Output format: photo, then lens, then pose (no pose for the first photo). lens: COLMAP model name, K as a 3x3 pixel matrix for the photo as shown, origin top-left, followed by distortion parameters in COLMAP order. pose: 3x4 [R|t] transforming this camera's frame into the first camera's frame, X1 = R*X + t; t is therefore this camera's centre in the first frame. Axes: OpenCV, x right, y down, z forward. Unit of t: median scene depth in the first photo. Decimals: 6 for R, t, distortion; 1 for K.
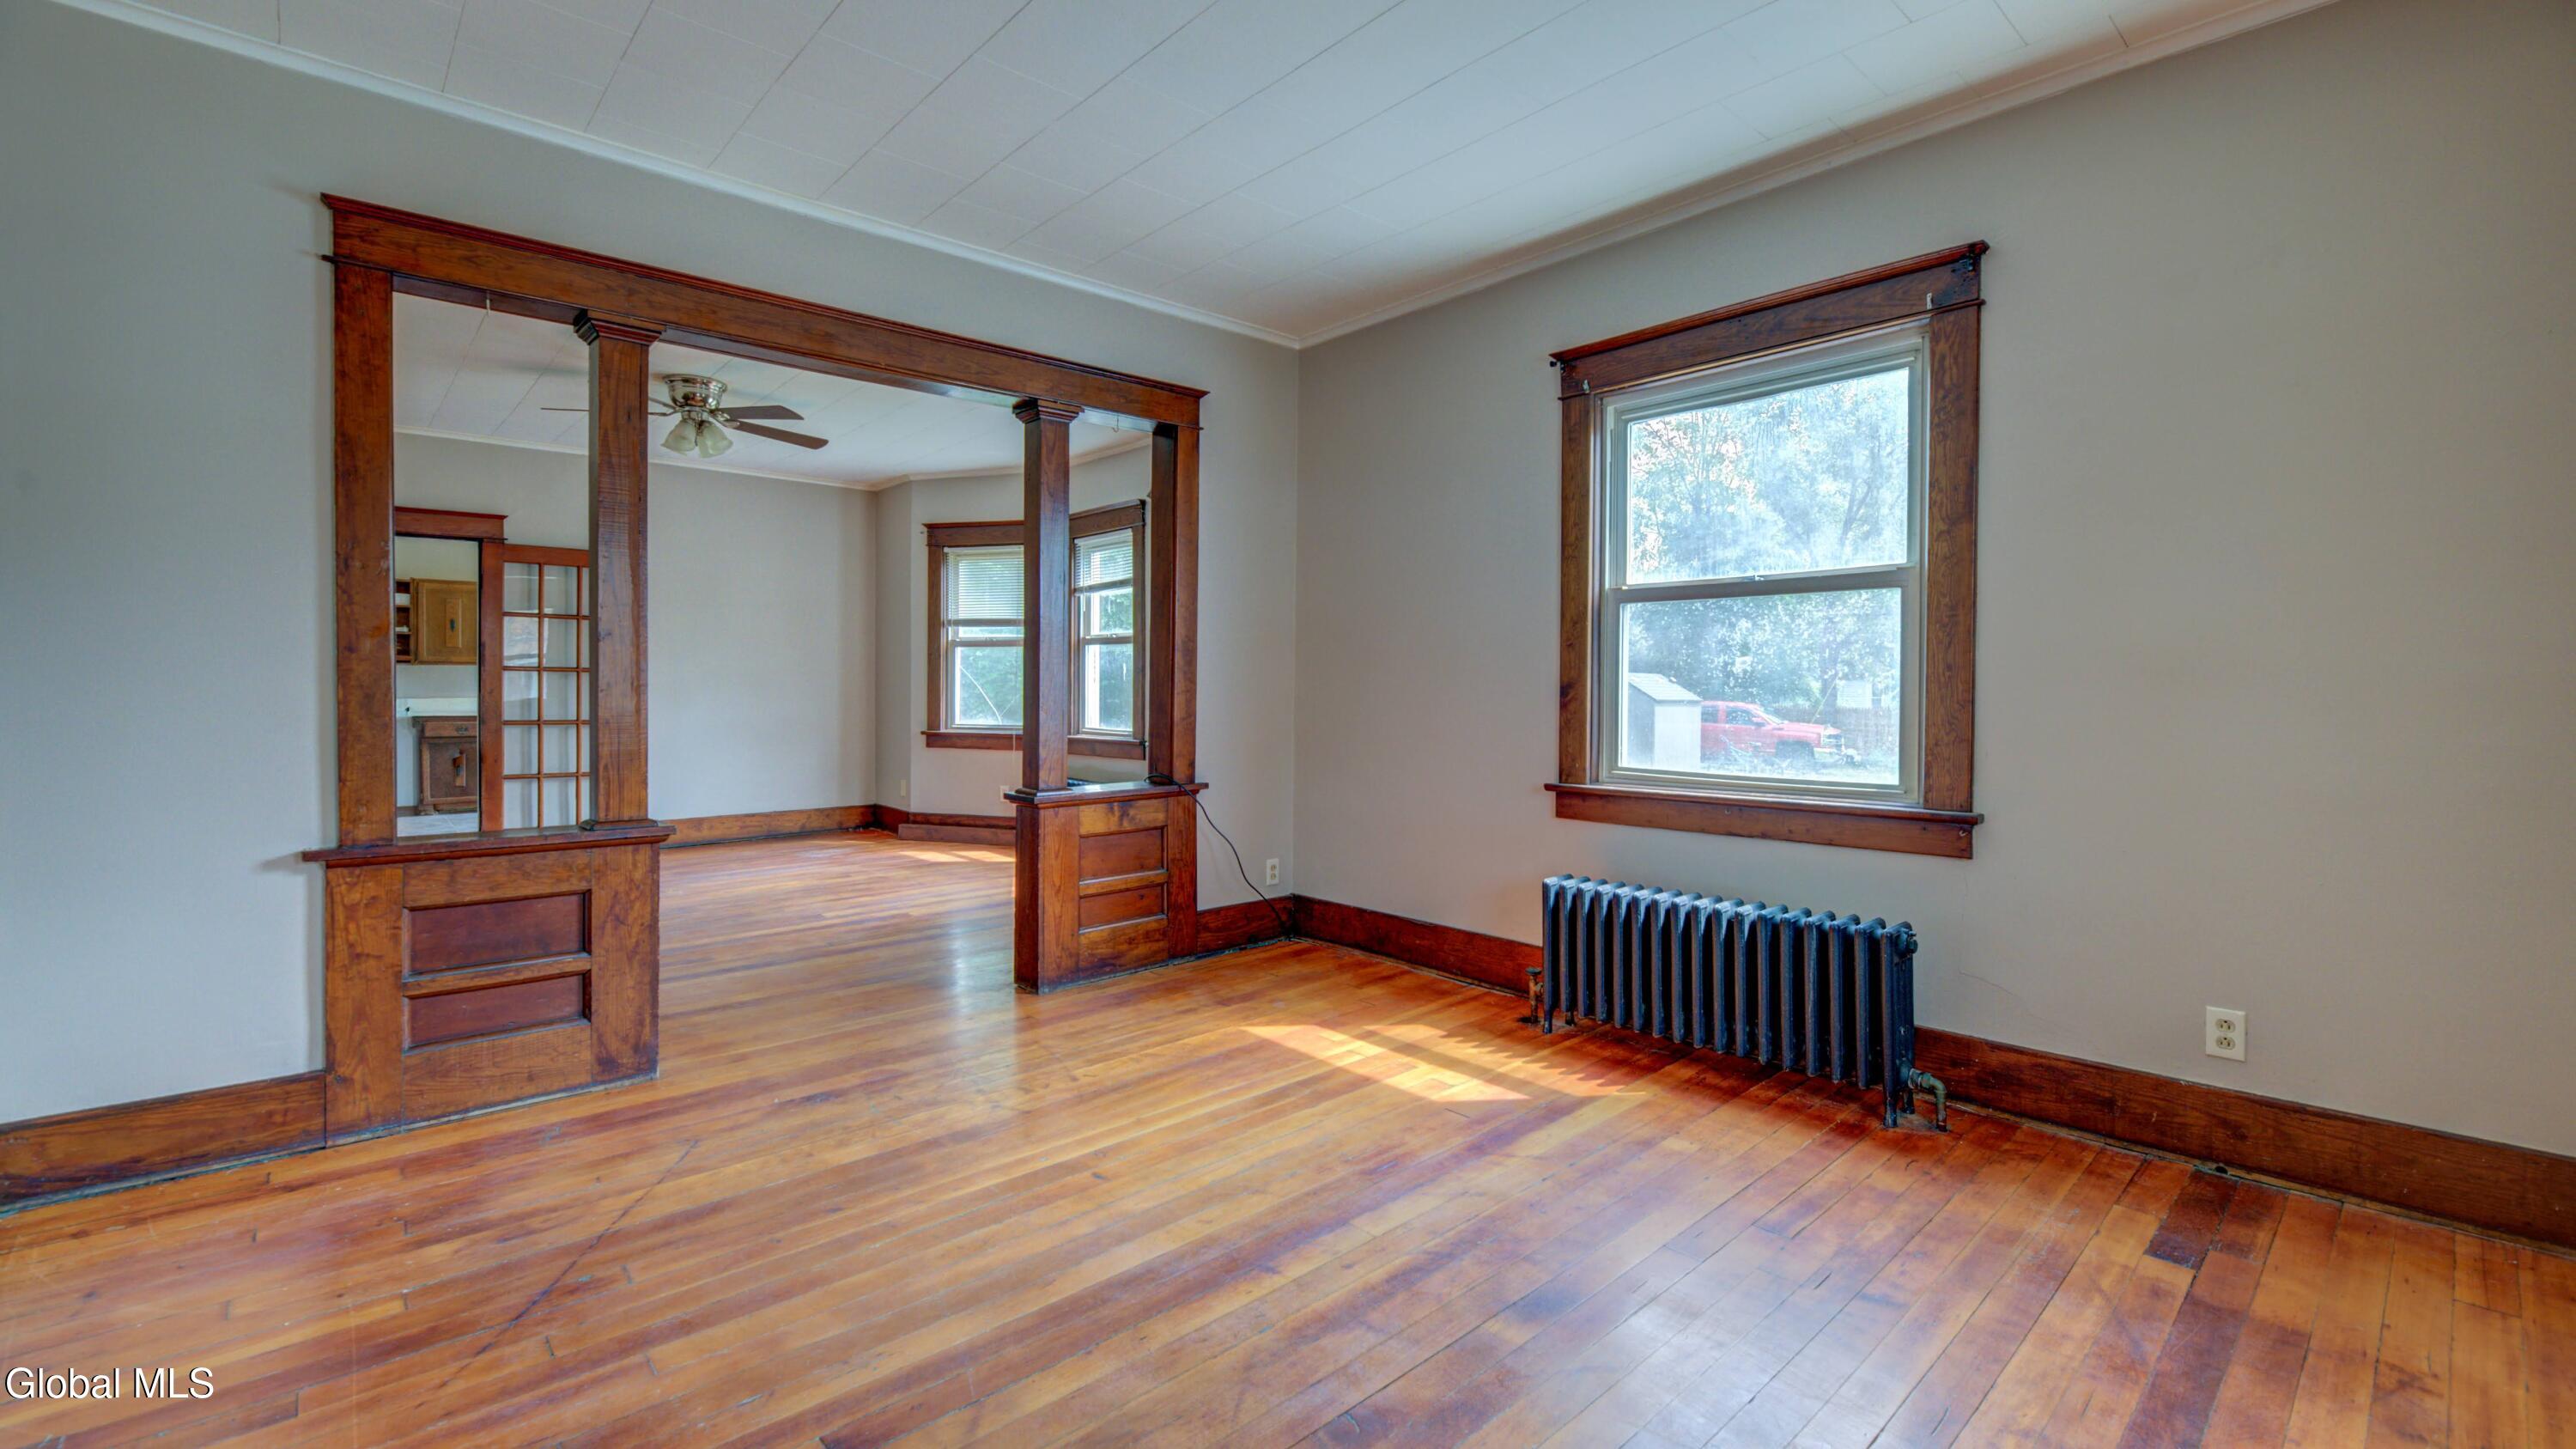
lens RADIAL K [[1066.7, 0, 1237.6], [0, 1066.7, 698.2], [0, 0, 1]] dist [-0.011180, 0.000476]
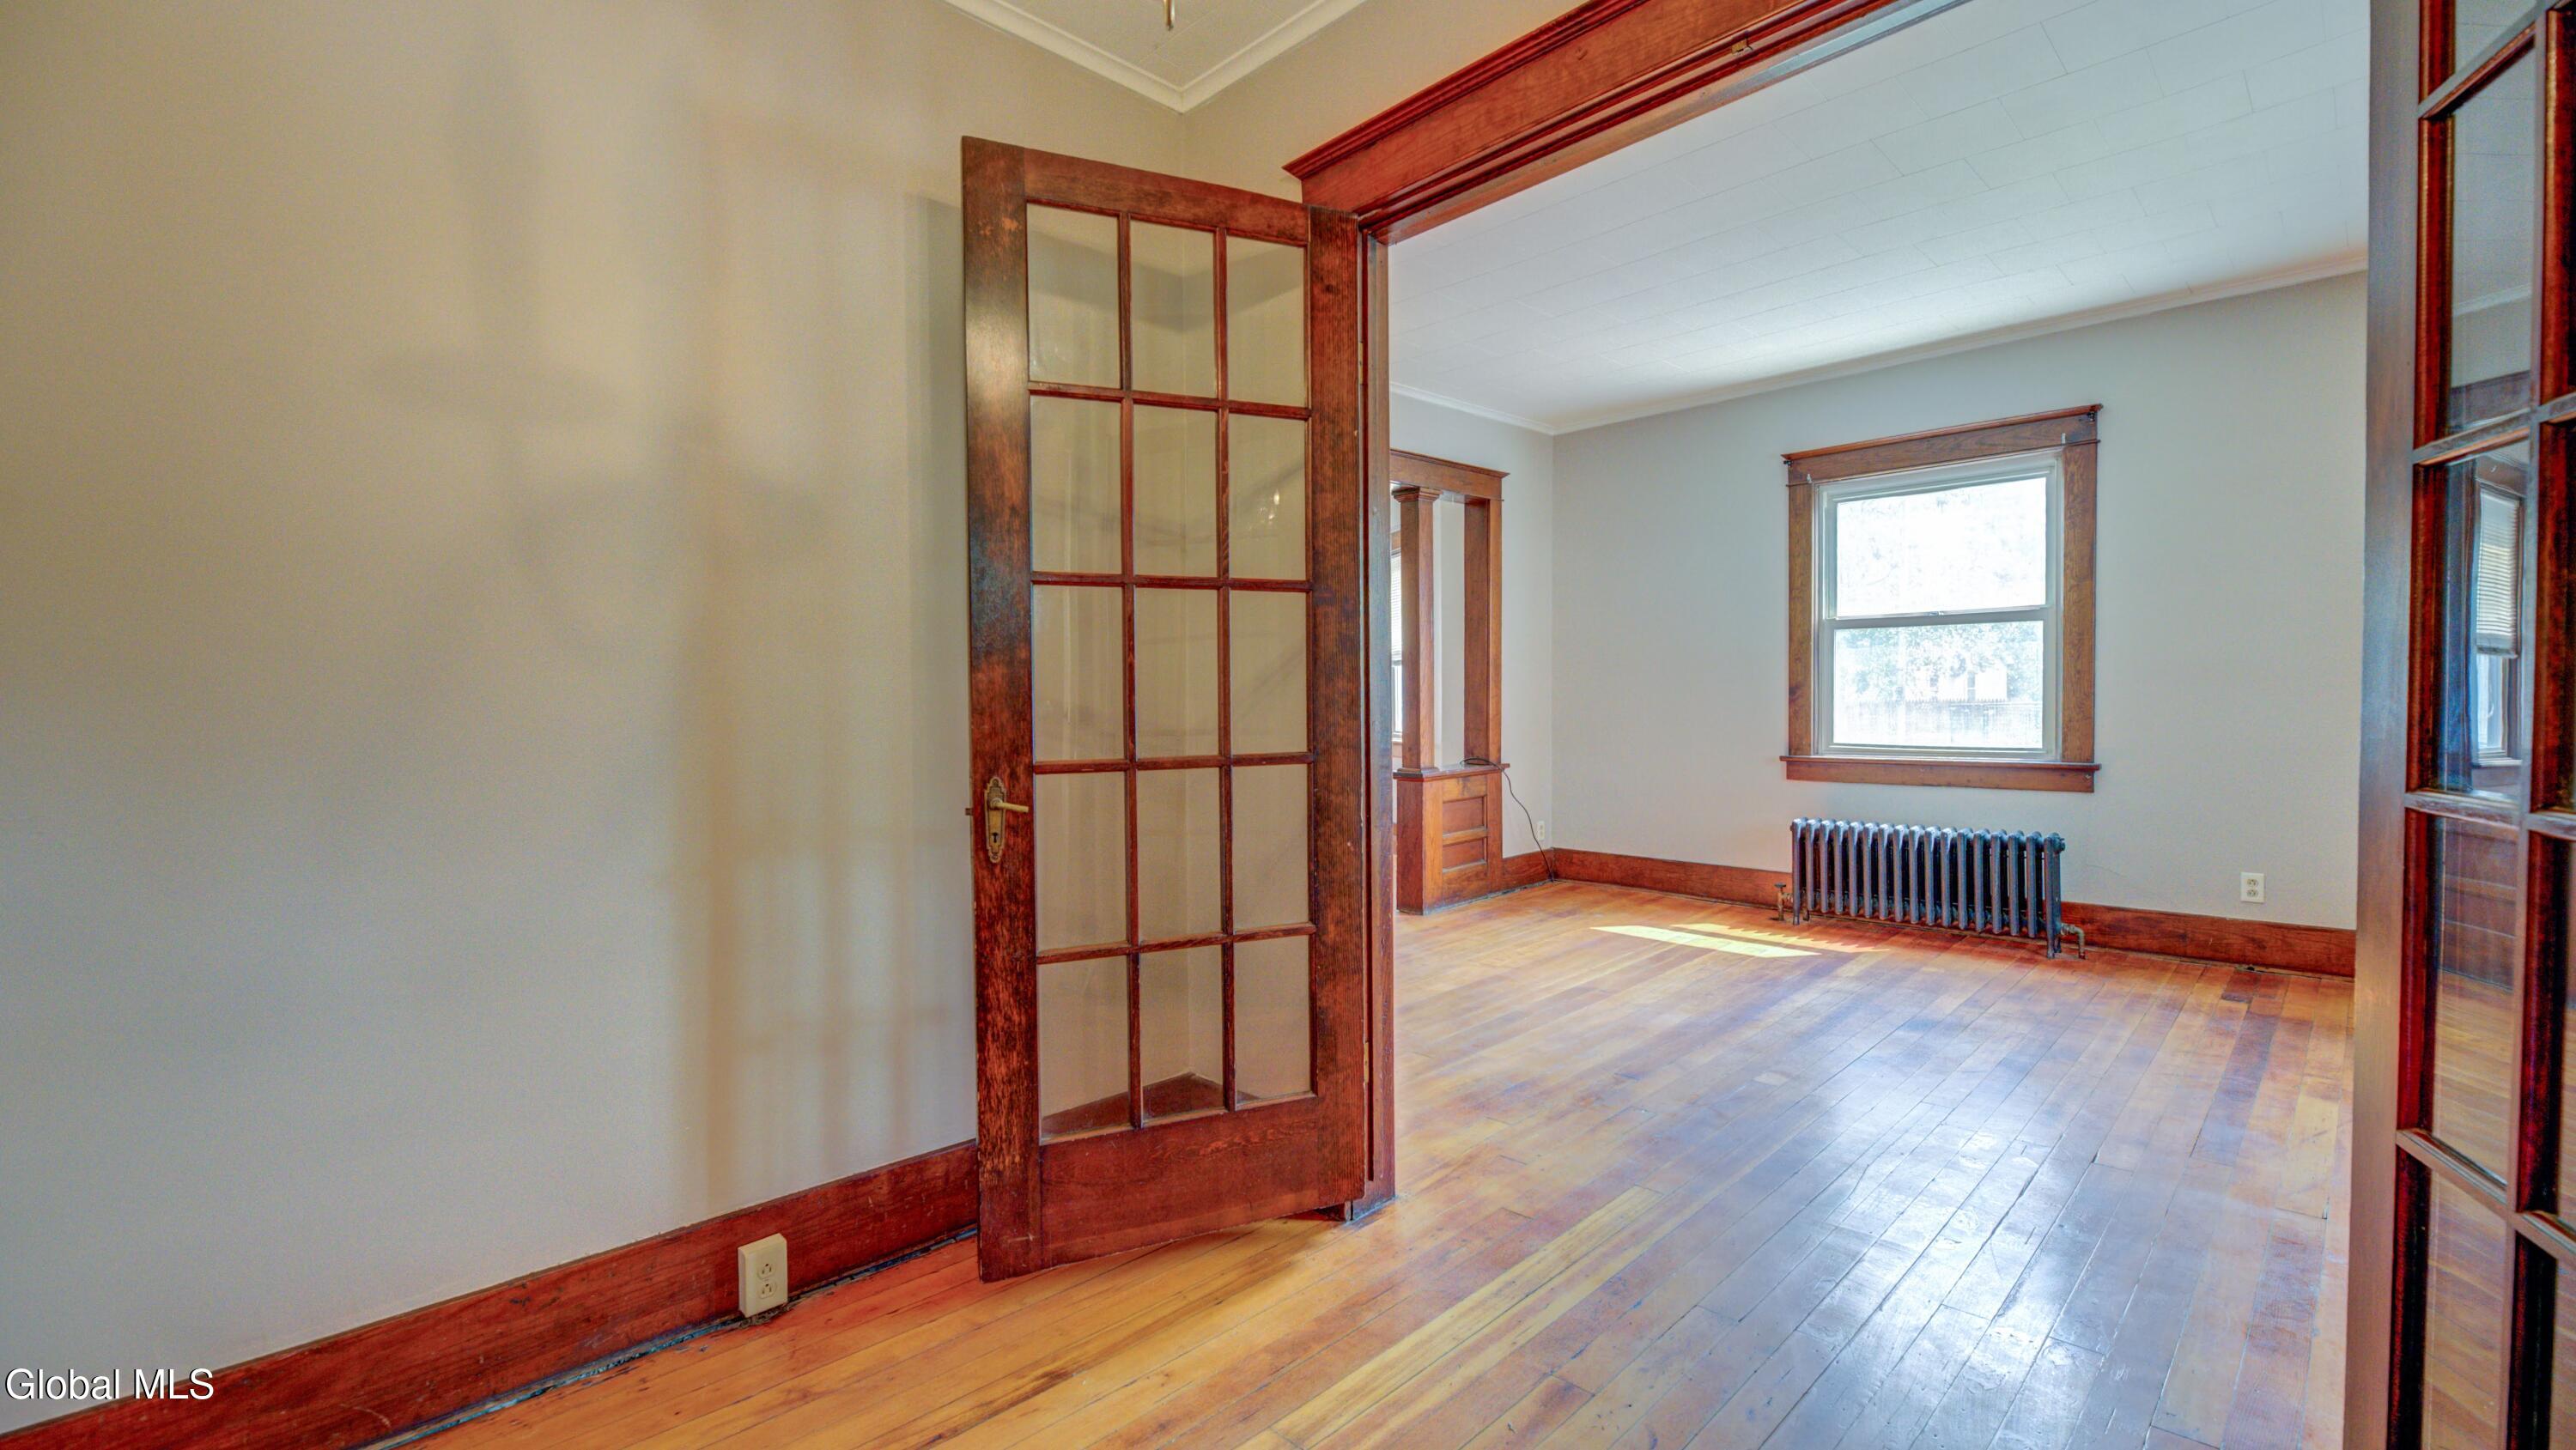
lens RADIAL K [[1066.4, 0, 1284.7], [0, 1066.4, 718.5], [0, 0, 1]] dist [-0.011180, 0.000476]
pose [[0.998136, -0.017802, 0.058371, -0.570528], [0.017040, 0.999763, 0.013538, -0.000913], [-0.058598, -0.012518, 0.998203, -0.480601]]
